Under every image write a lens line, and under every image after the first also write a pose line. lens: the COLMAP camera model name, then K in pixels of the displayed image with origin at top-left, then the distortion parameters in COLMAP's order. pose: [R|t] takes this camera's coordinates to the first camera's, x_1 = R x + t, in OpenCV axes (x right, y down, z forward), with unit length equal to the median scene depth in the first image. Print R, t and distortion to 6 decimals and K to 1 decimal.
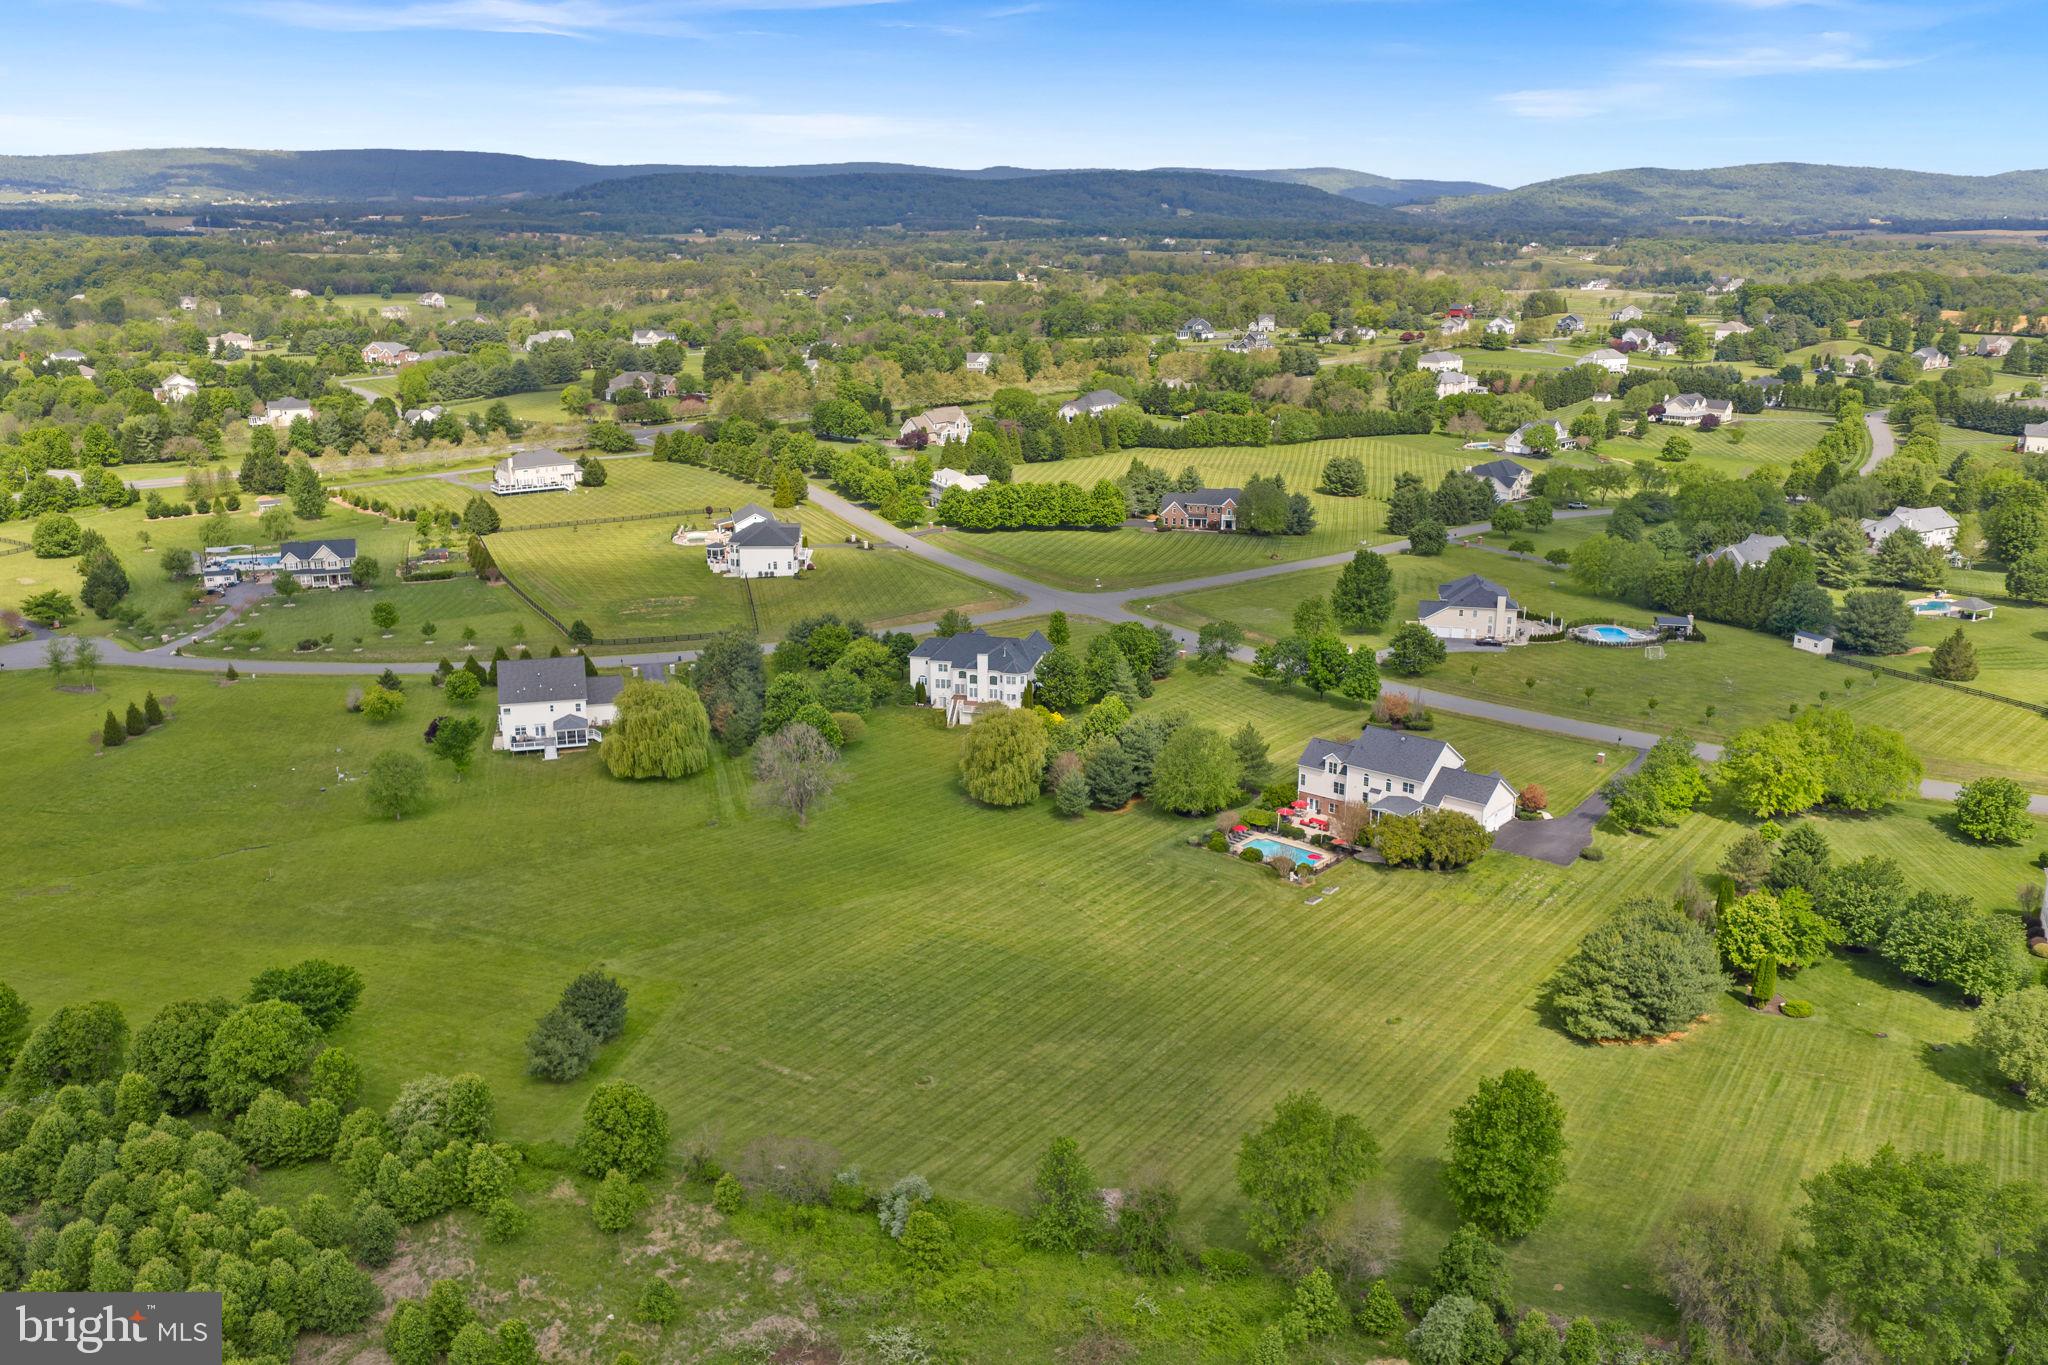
lens RADIAL K [[1693.1, 0, 1029.0], [0, 1693.1, 688.7], [0, 0, 1]] dist [0.028828, -0.055597]
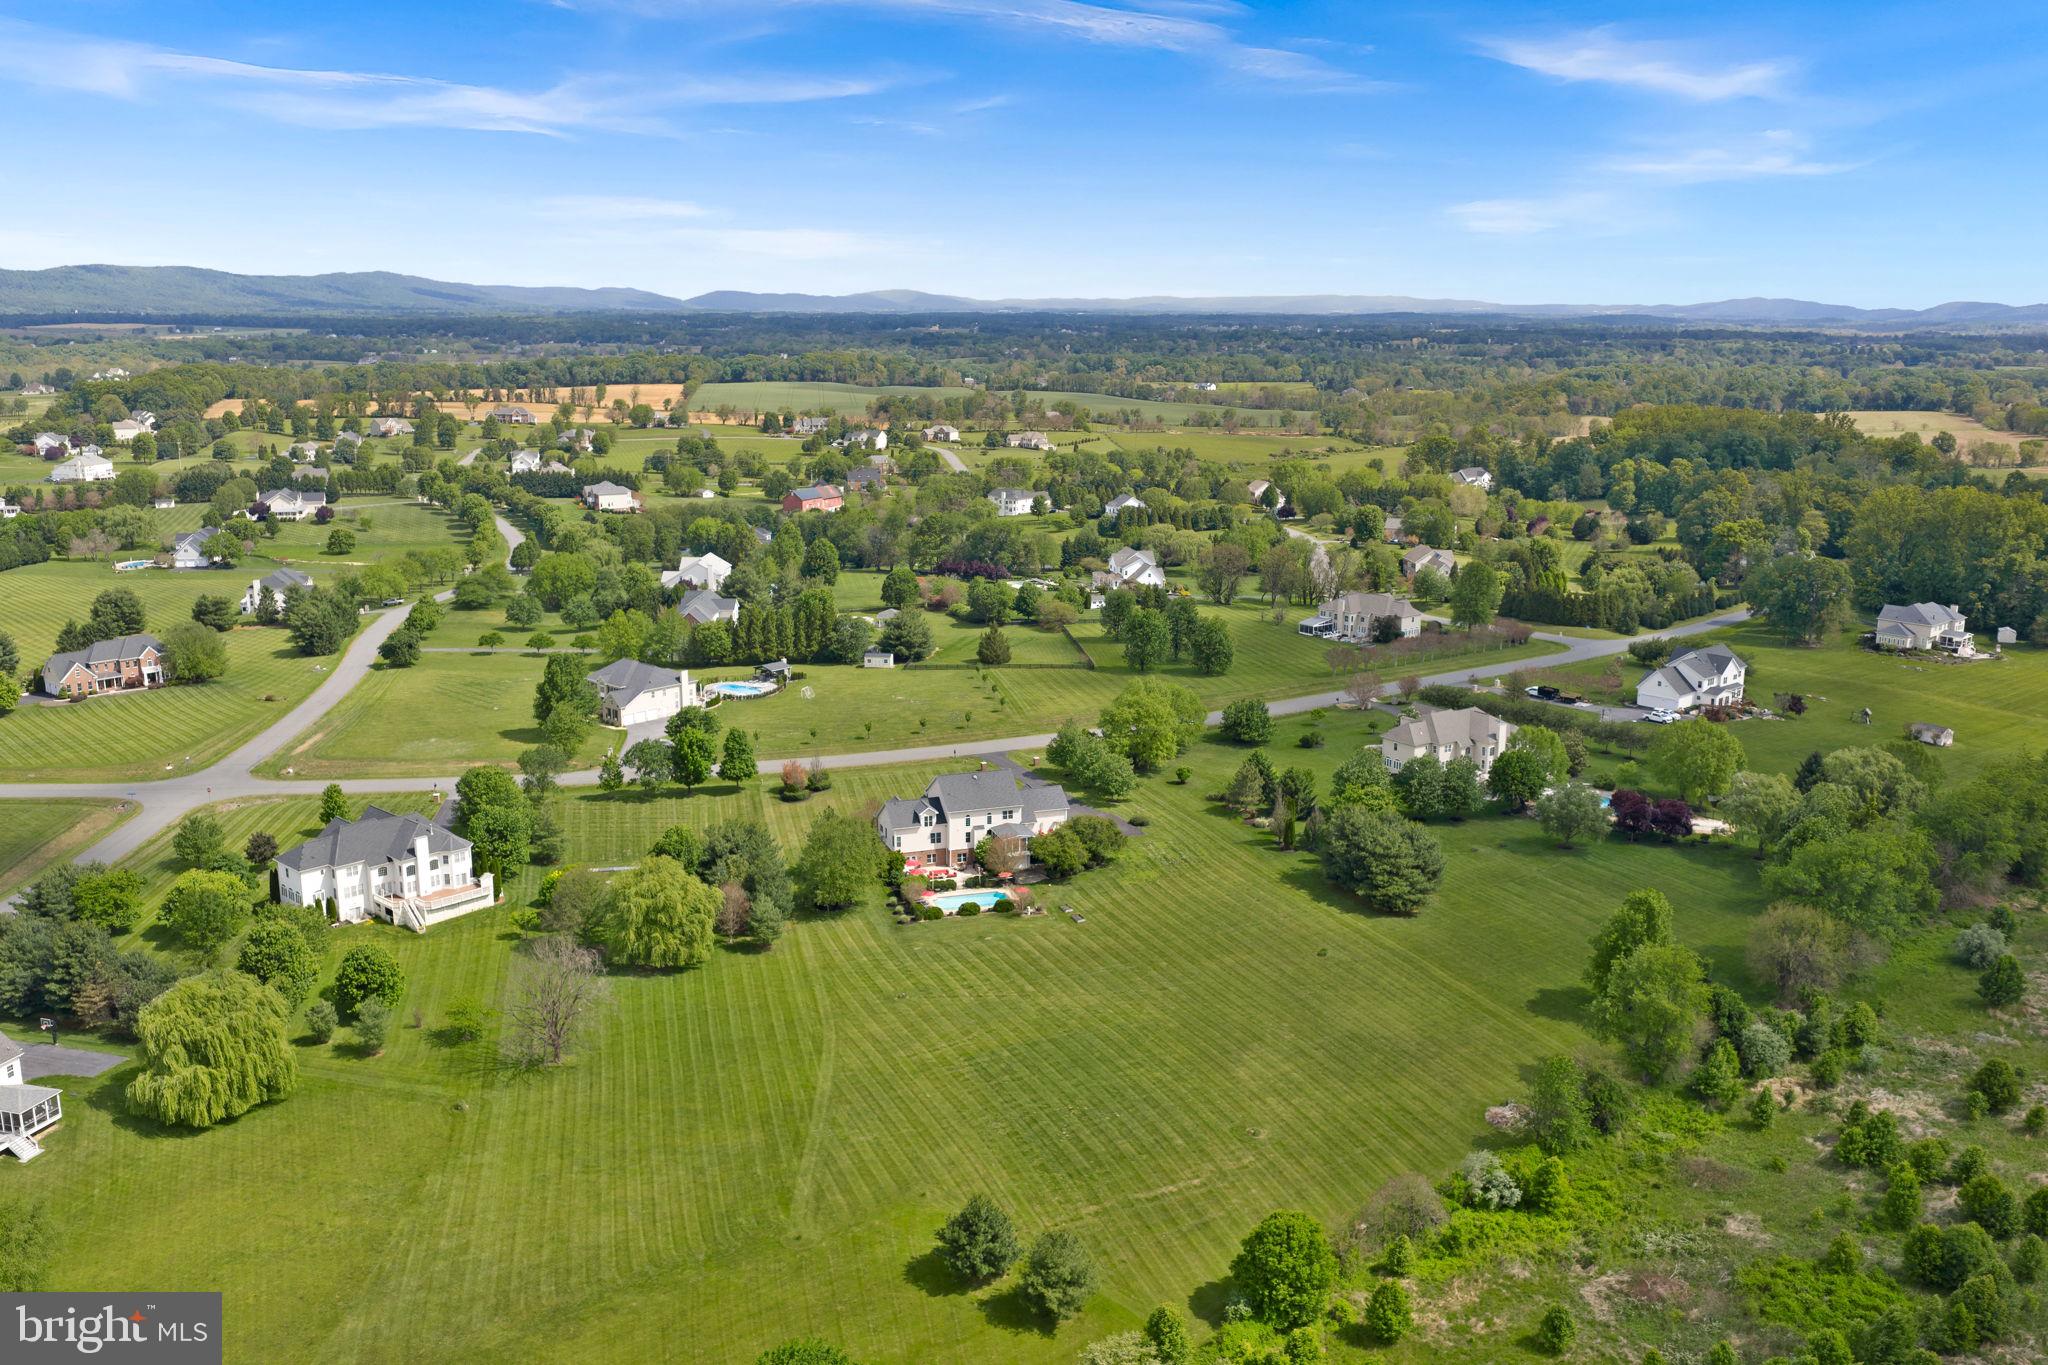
lens RADIAL K [[1693.1, 0, 1029.0], [0, 1693.1, 688.7], [0, 0, 1]] dist [0.028828, -0.055597]
pose [[0.513676, -0.191226, 0.836403, -0.485996], [0.234401, 0.969038, 0.077592, -0.074689], [-0.825344, 0.156197, 0.542595, 0.257805]]
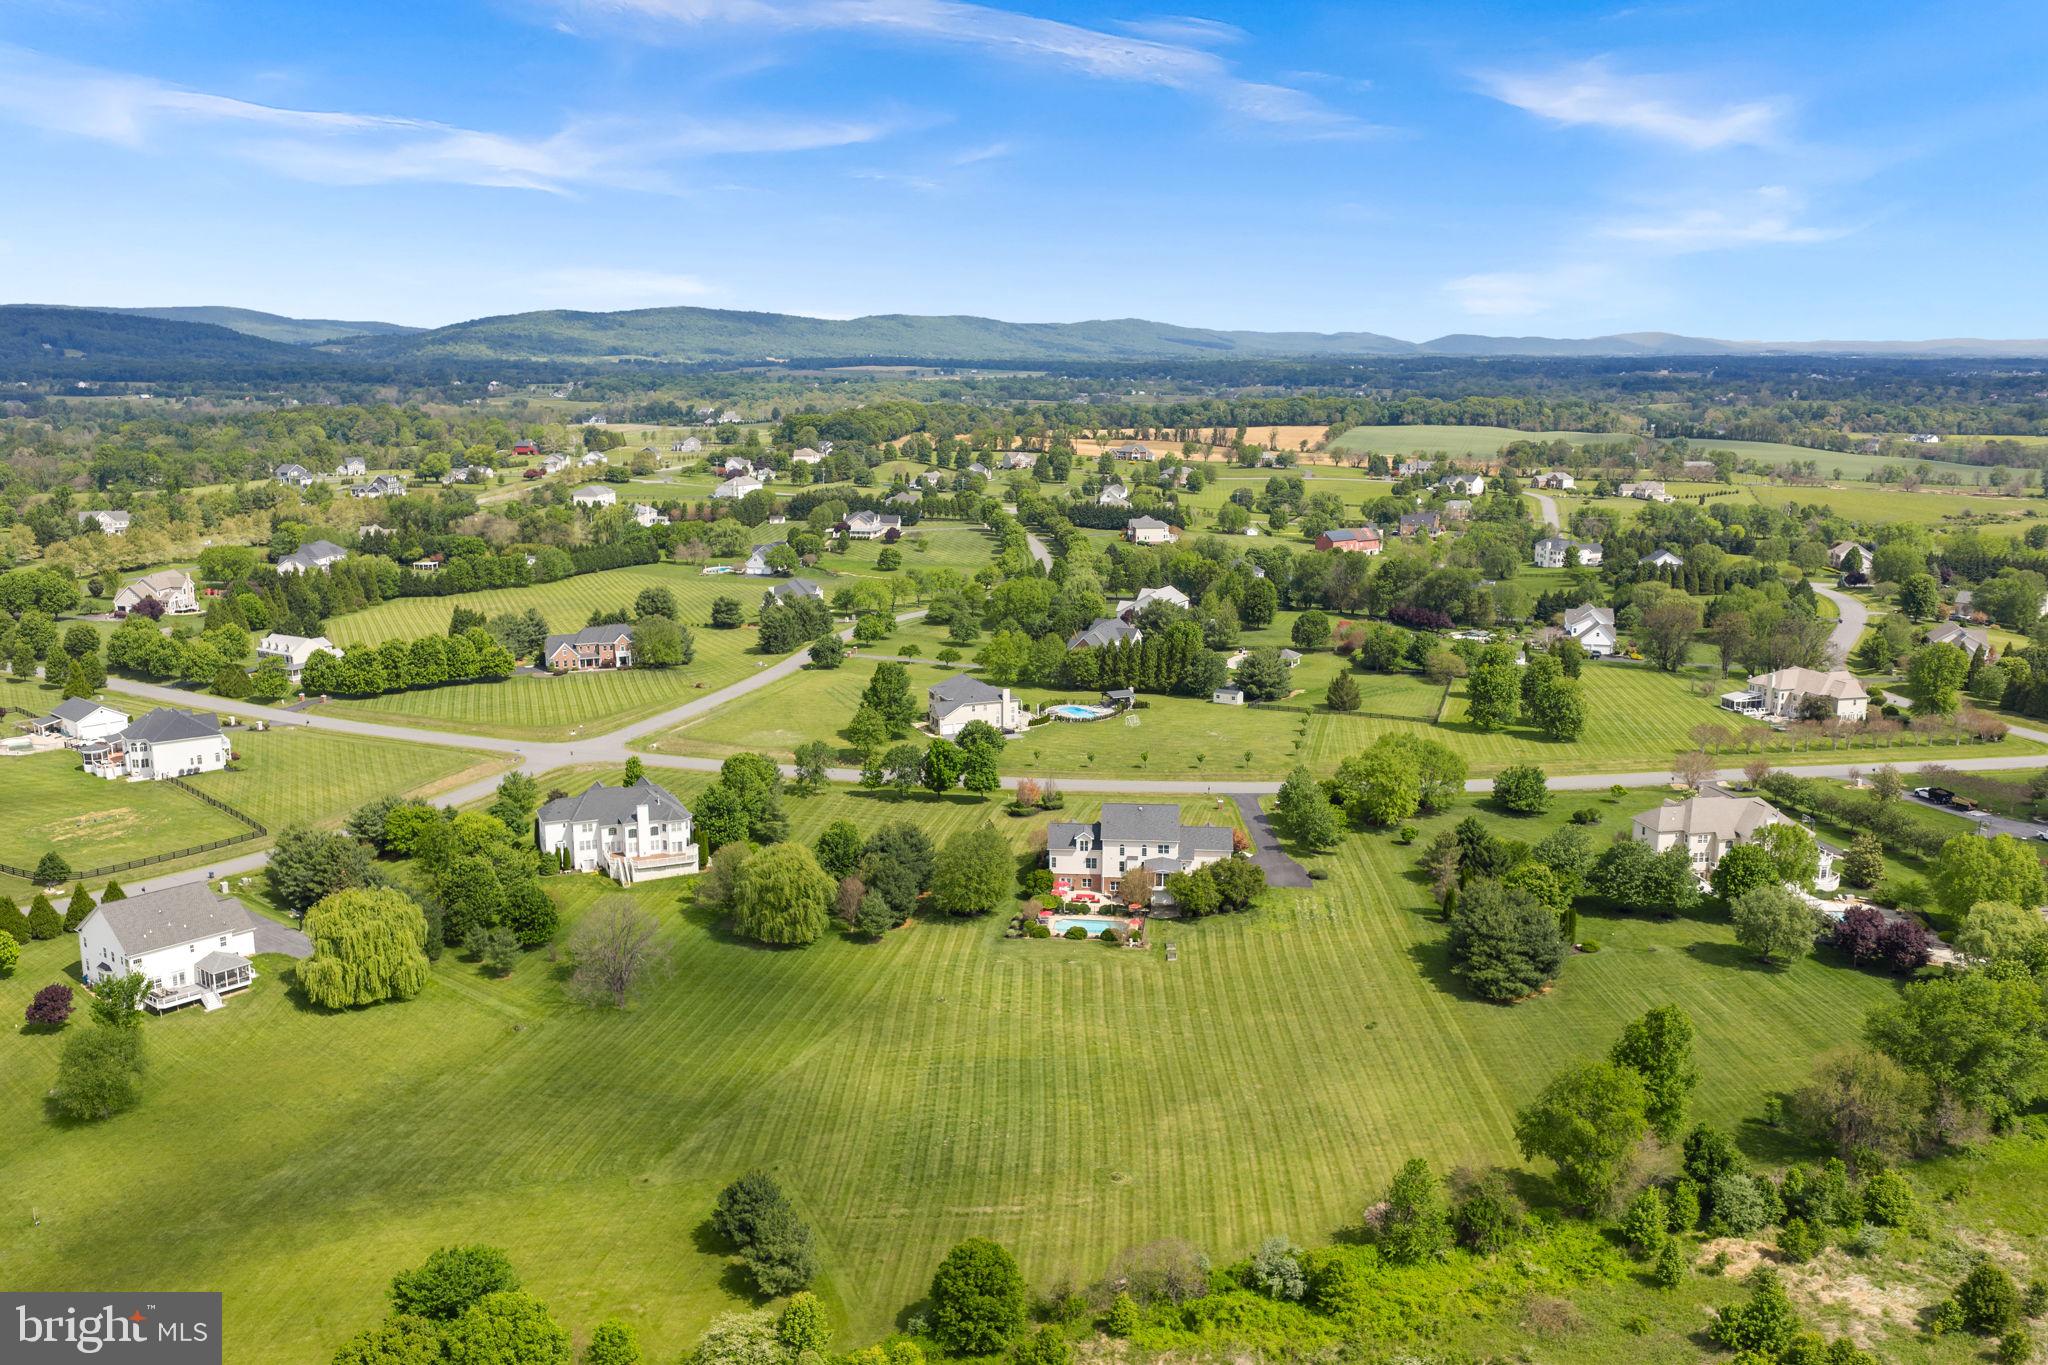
lens RADIAL K [[1693.1, 0, 1029.0], [0, 1693.1, 688.7], [0, 0, 1]] dist [0.028828, -0.055597]
pose [[0.818817, -0.115234, 0.562369, -0.331569], [0.158505, 0.986945, -0.028551, -0.020479], [-0.551738, 0.112516, 0.826393, 0.074147]]
